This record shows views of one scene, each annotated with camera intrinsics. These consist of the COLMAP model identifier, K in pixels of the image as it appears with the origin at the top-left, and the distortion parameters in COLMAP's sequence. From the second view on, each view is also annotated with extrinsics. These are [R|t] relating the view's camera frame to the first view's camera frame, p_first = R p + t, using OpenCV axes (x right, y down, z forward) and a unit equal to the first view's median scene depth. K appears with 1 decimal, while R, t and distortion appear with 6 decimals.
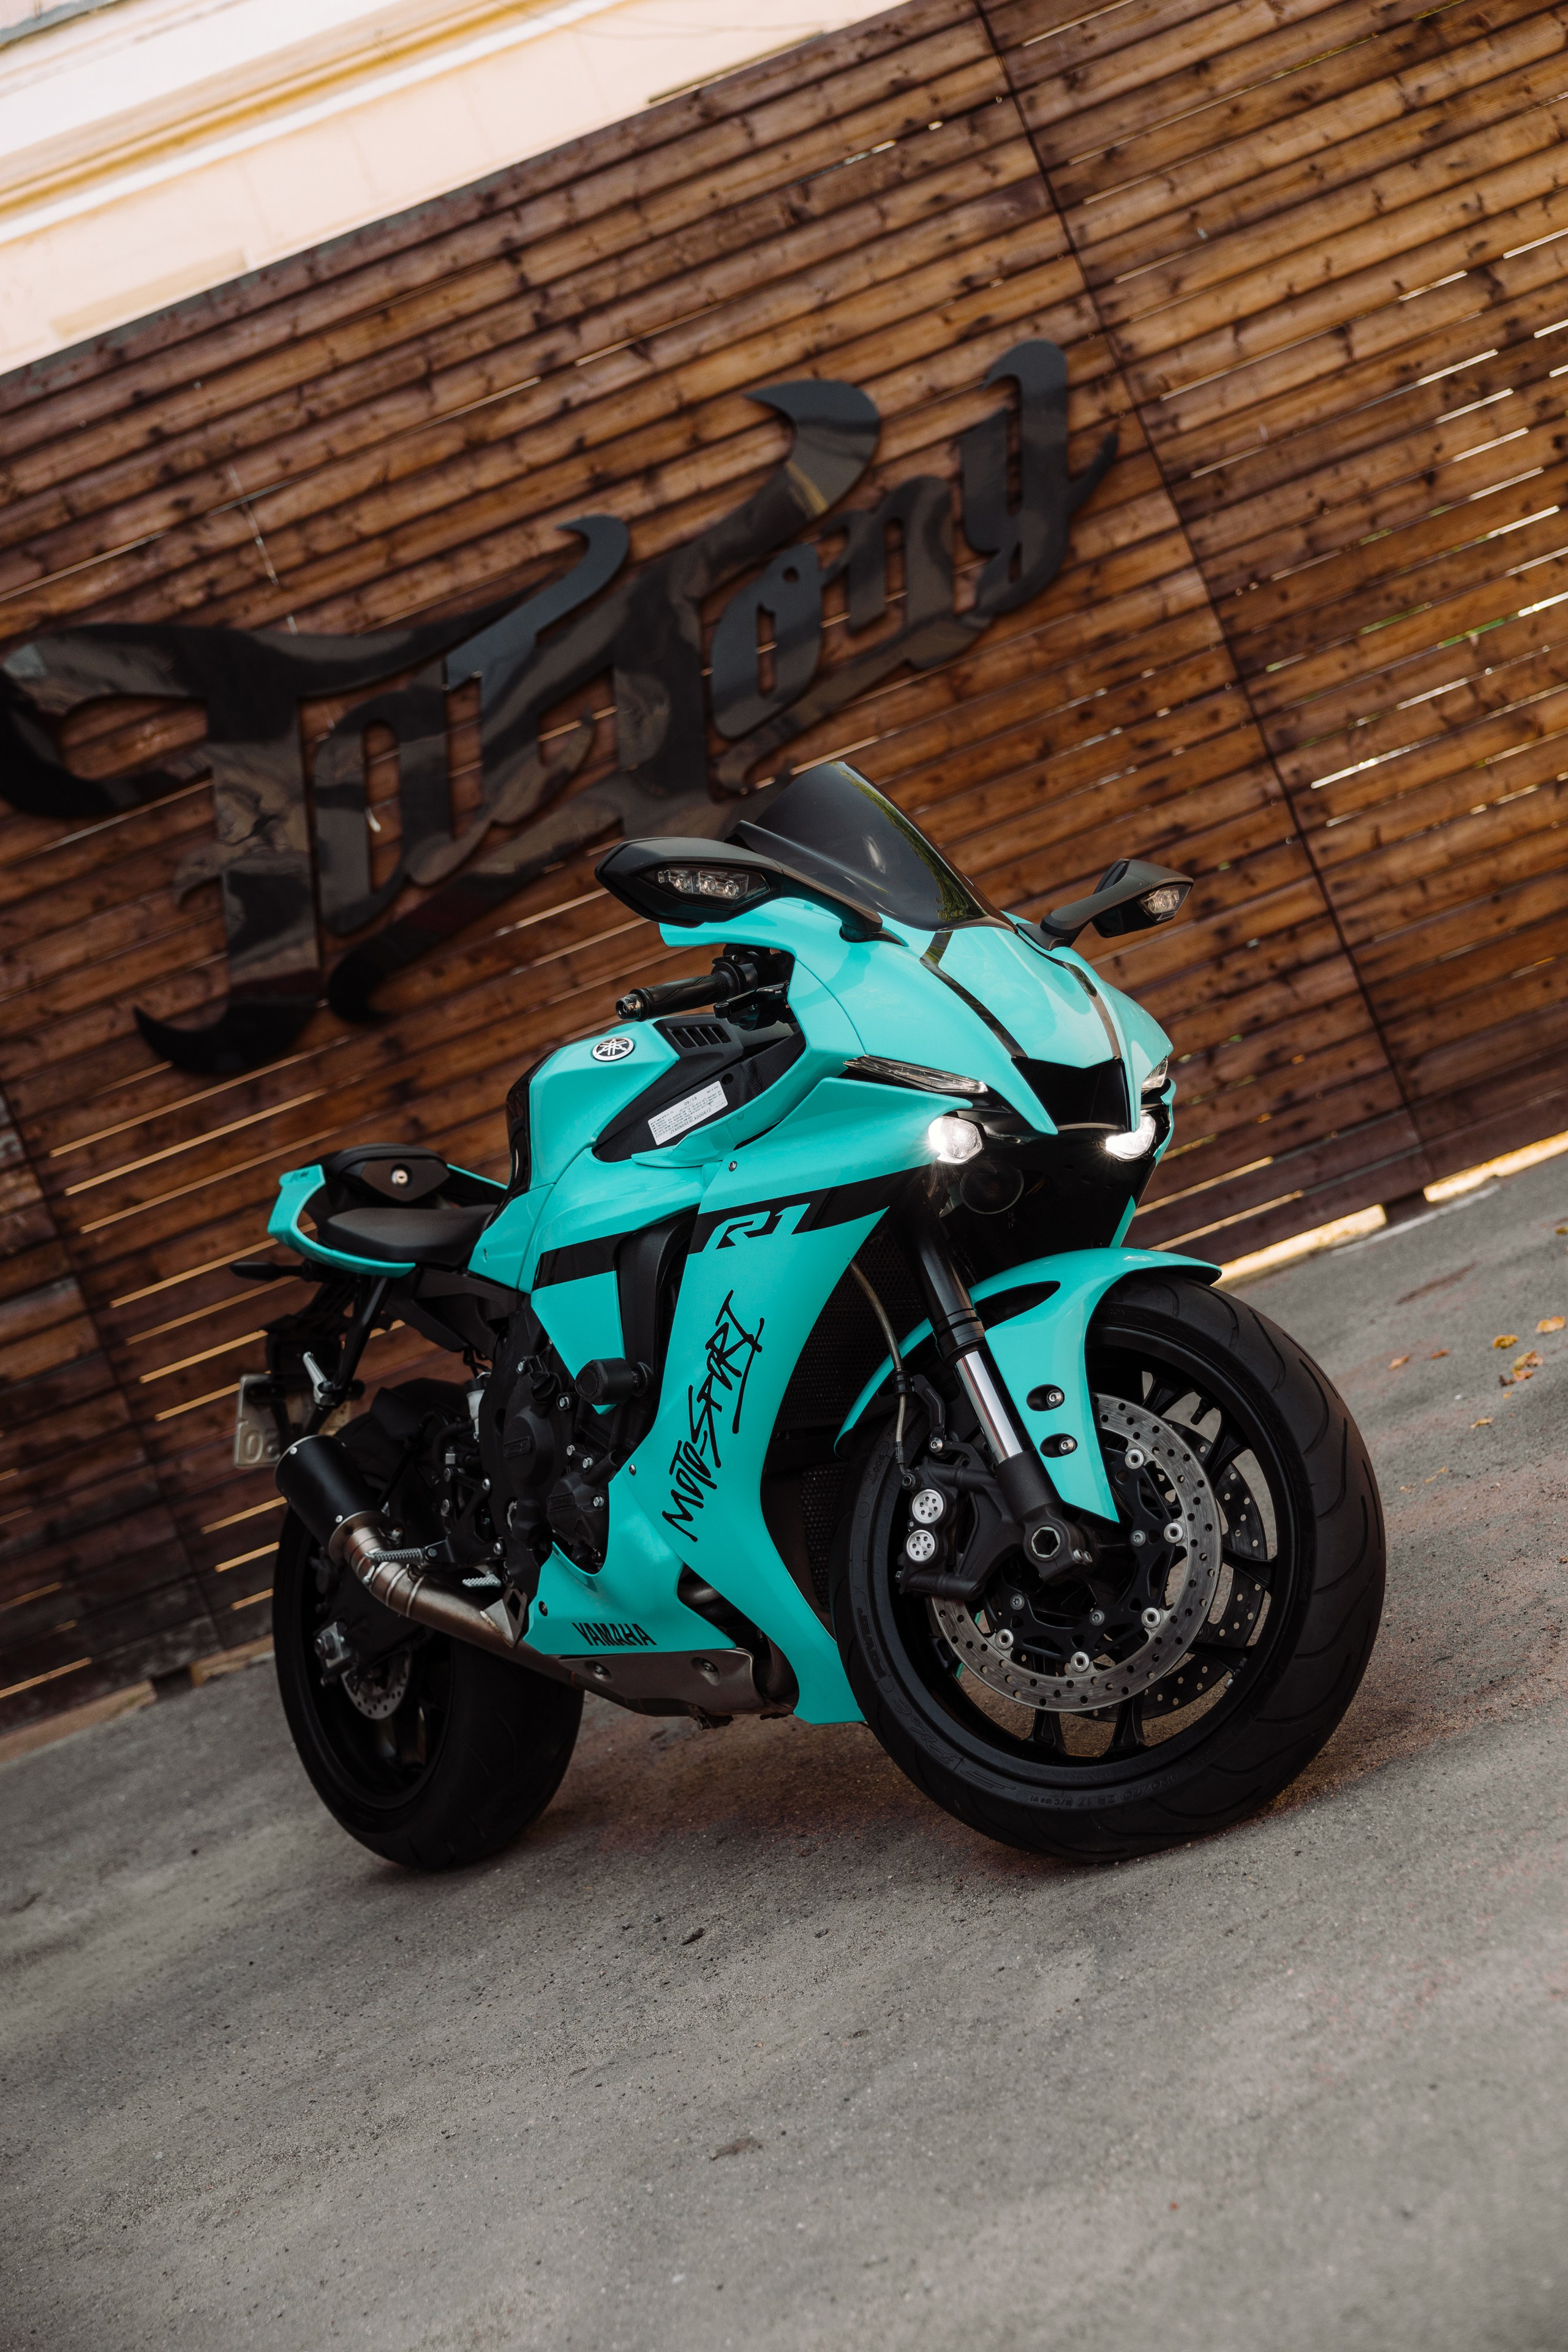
lens RADIAL K [[2814.9, 0, 785.8], [0, 2814.9, 1145.9], [0, 0, 1]] dist [0.003029, 0.019650]
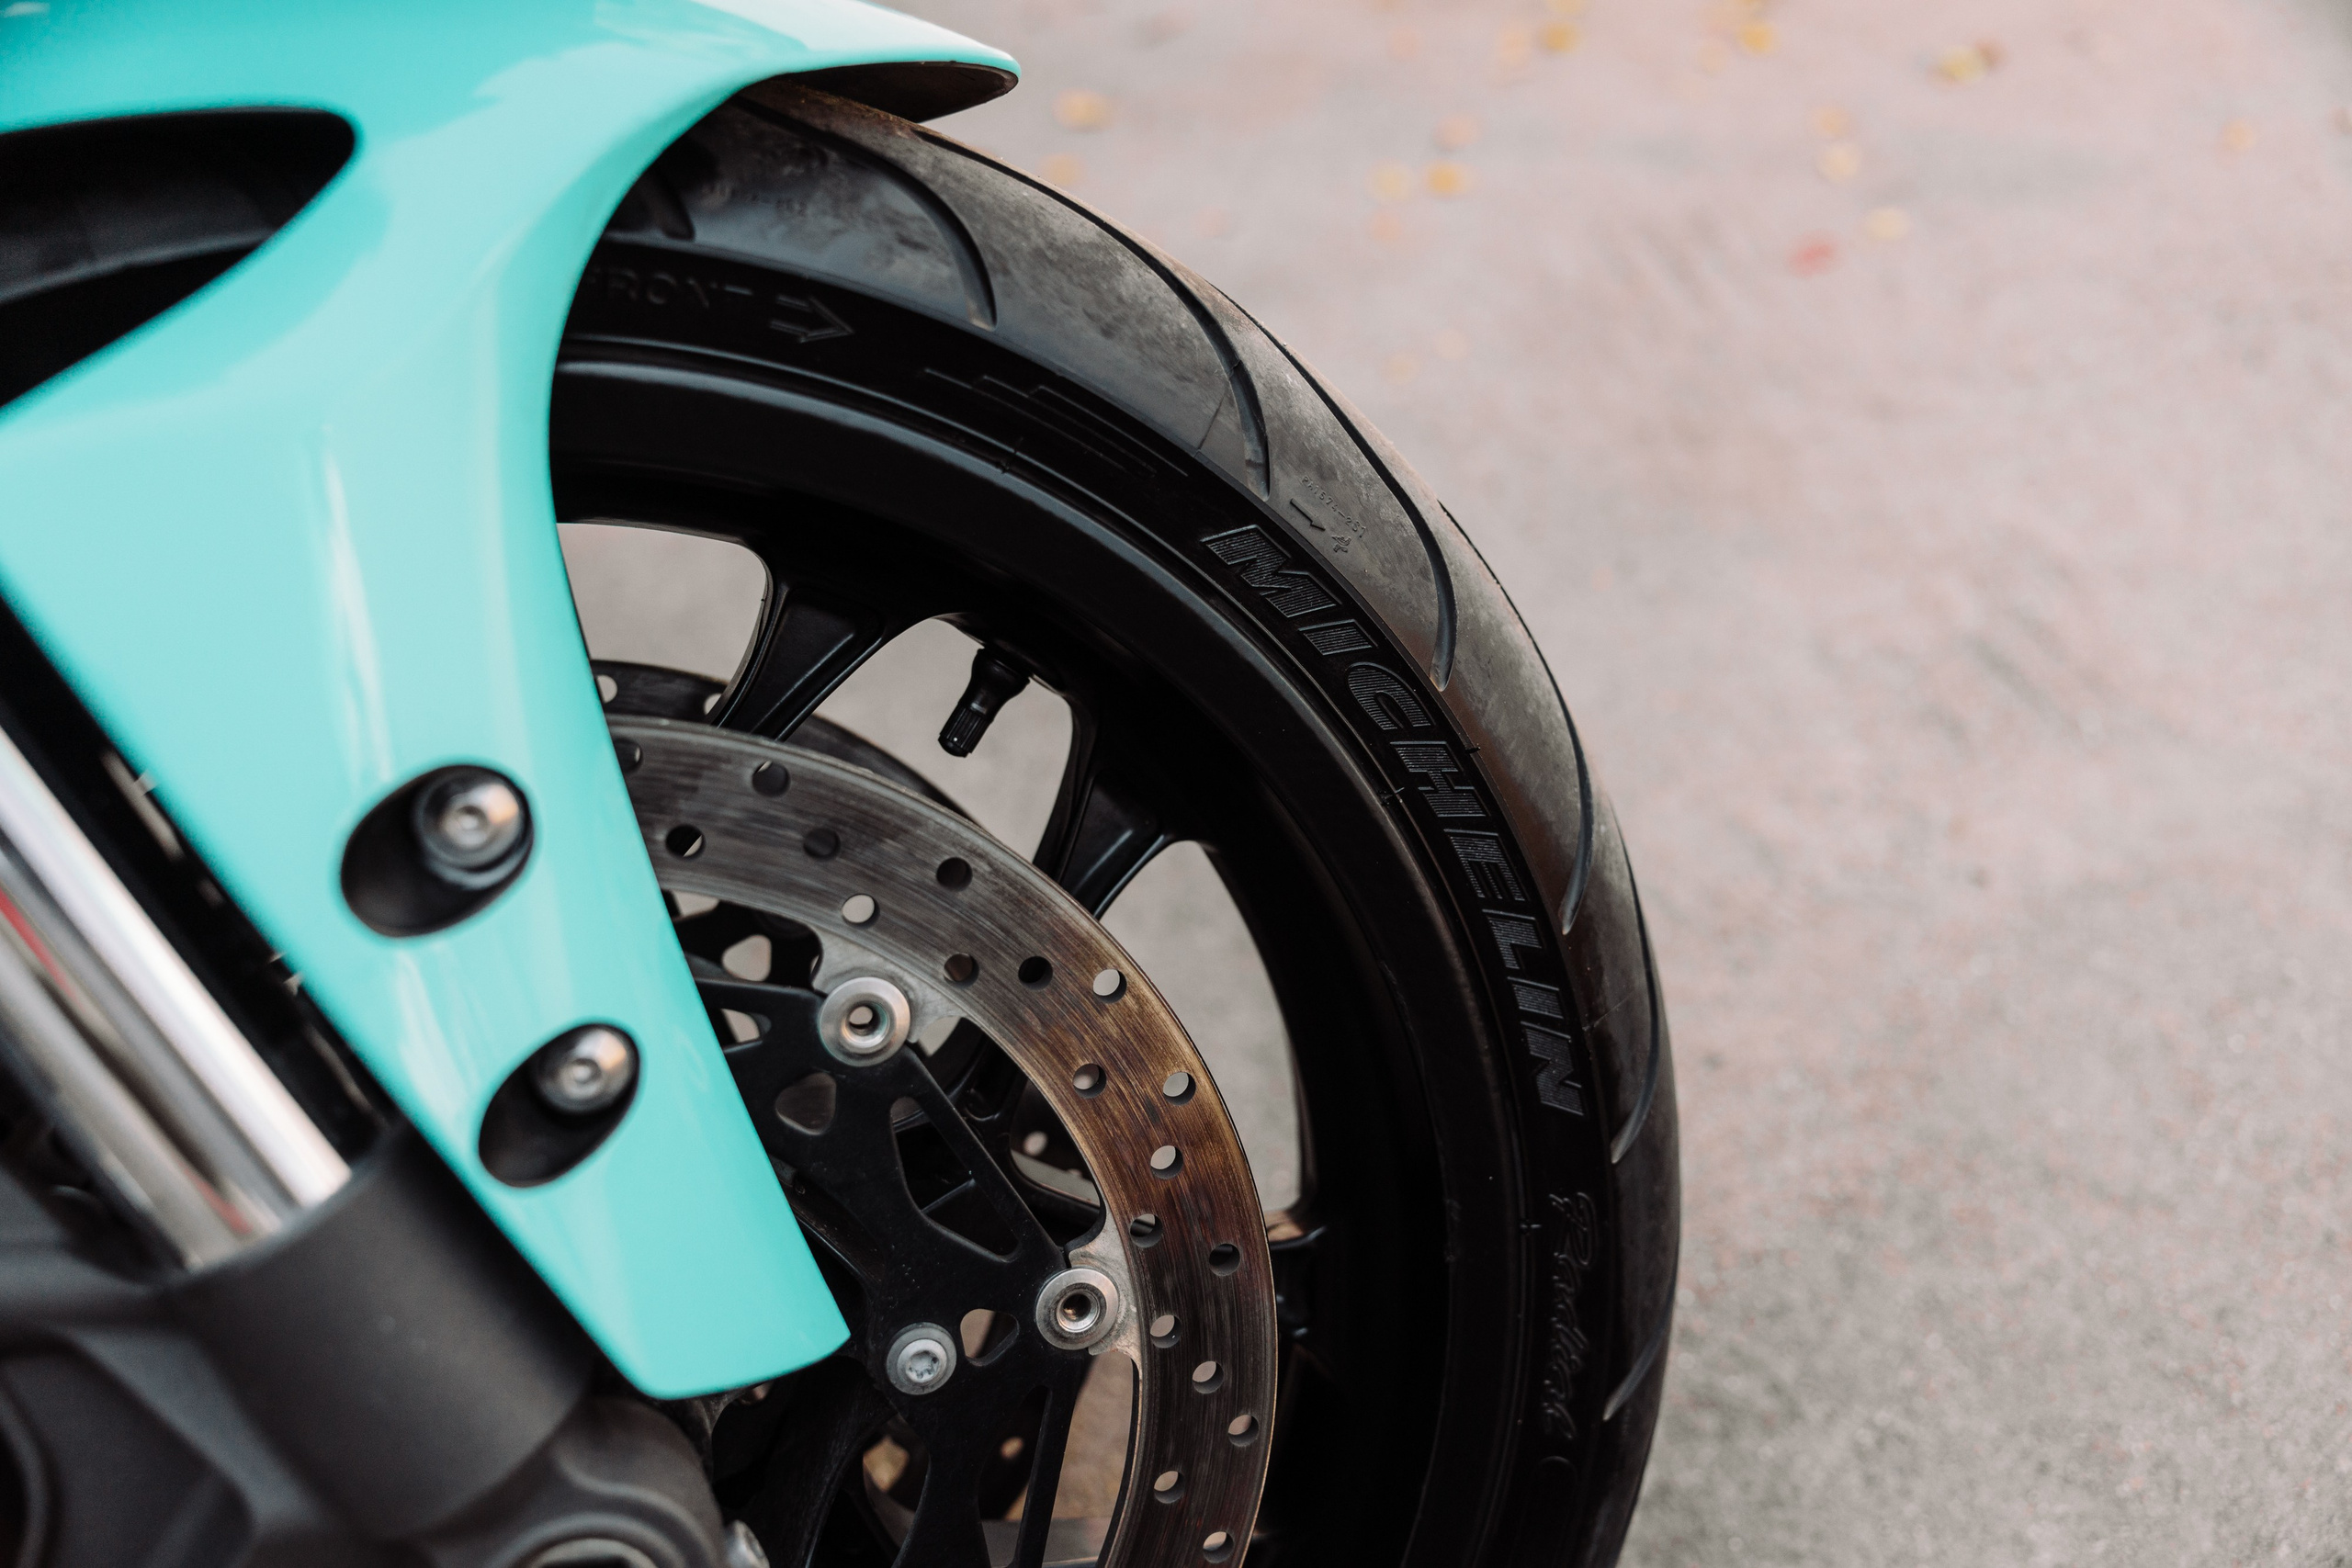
lens RADIAL K [[1847.2, 0, 1180.0], [0, 1847.2, 806.3], [0, 0, 1]] dist [0.003277, 0.001417]
pose [[0.678075, -0.211387, 0.703938, 0.037619], [-0.110284, 0.917645, 0.381793, 0.033893], [-0.726672, -0.336517, 0.598919, 0.775647]]
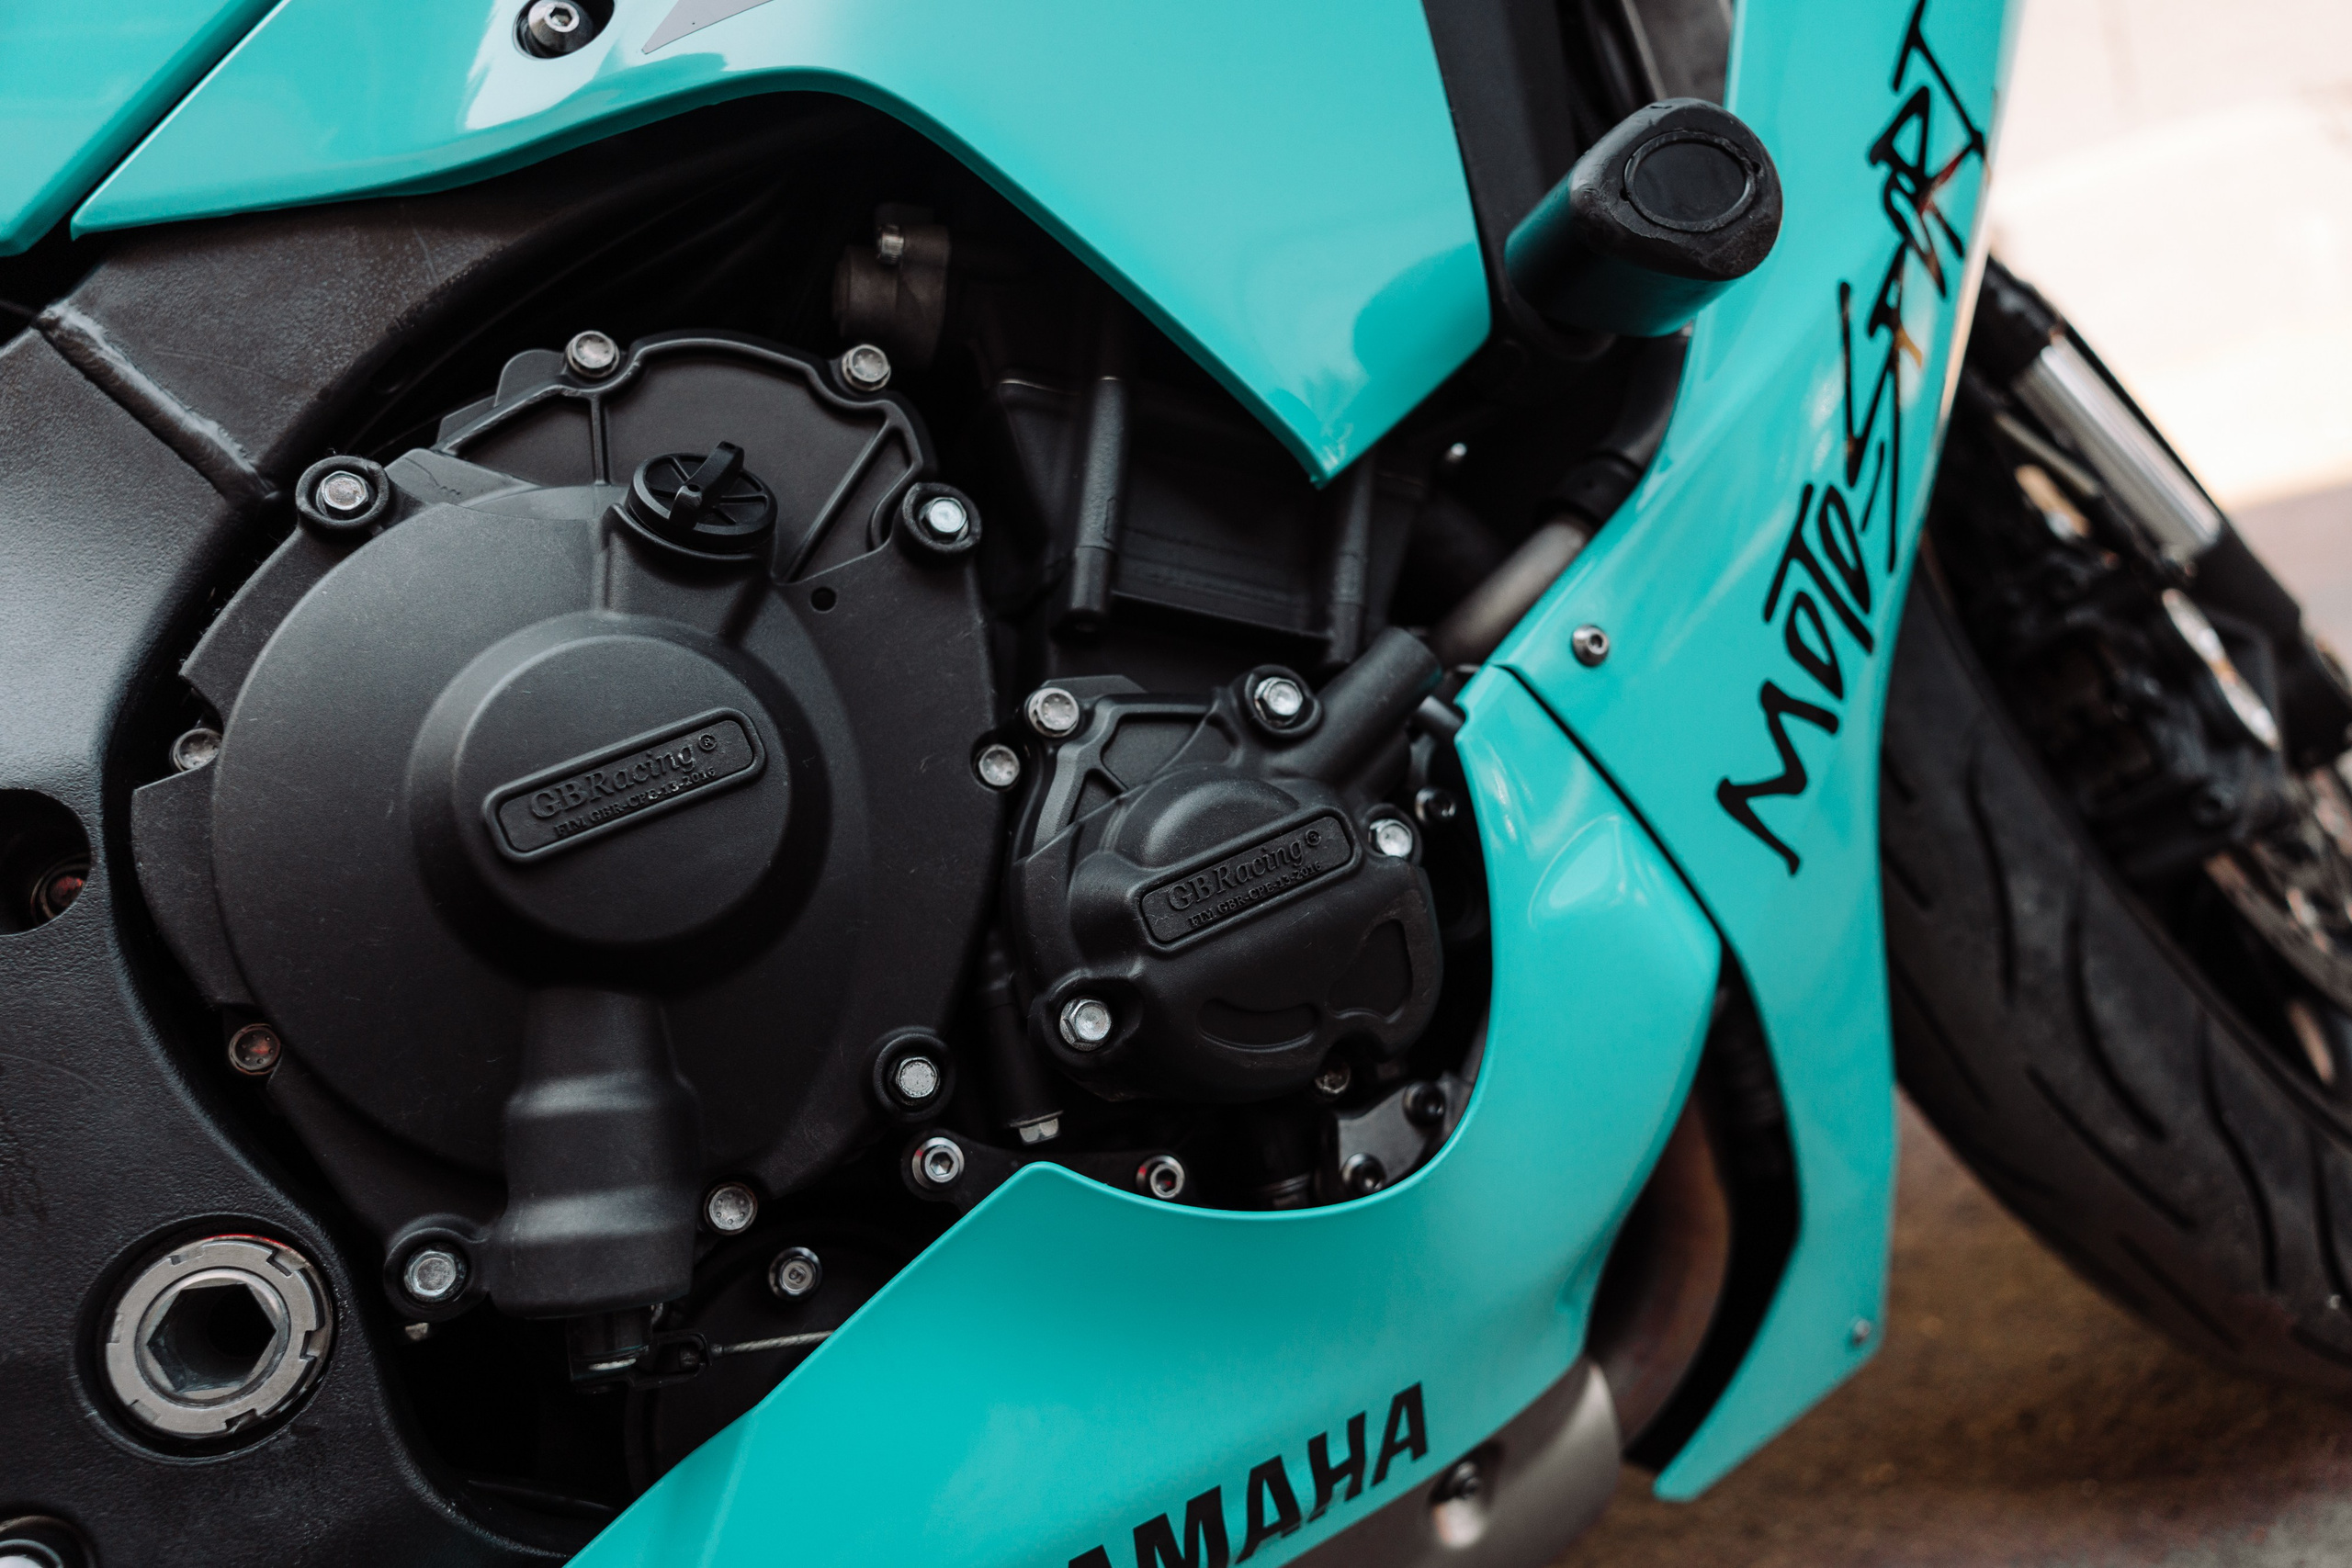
lens RADIAL K [[1596.3, 0, 1222.2], [0, 1596.3, 801.8], [0, 0, 1]] dist [-0.003417, 0.001227]
pose [[0.284010, 0.079157, 0.955548, -0.189217], [0.226261, 0.962908, -0.147016, 0.134775], [-0.931743, 0.257957, 0.255565, 0.945447]]
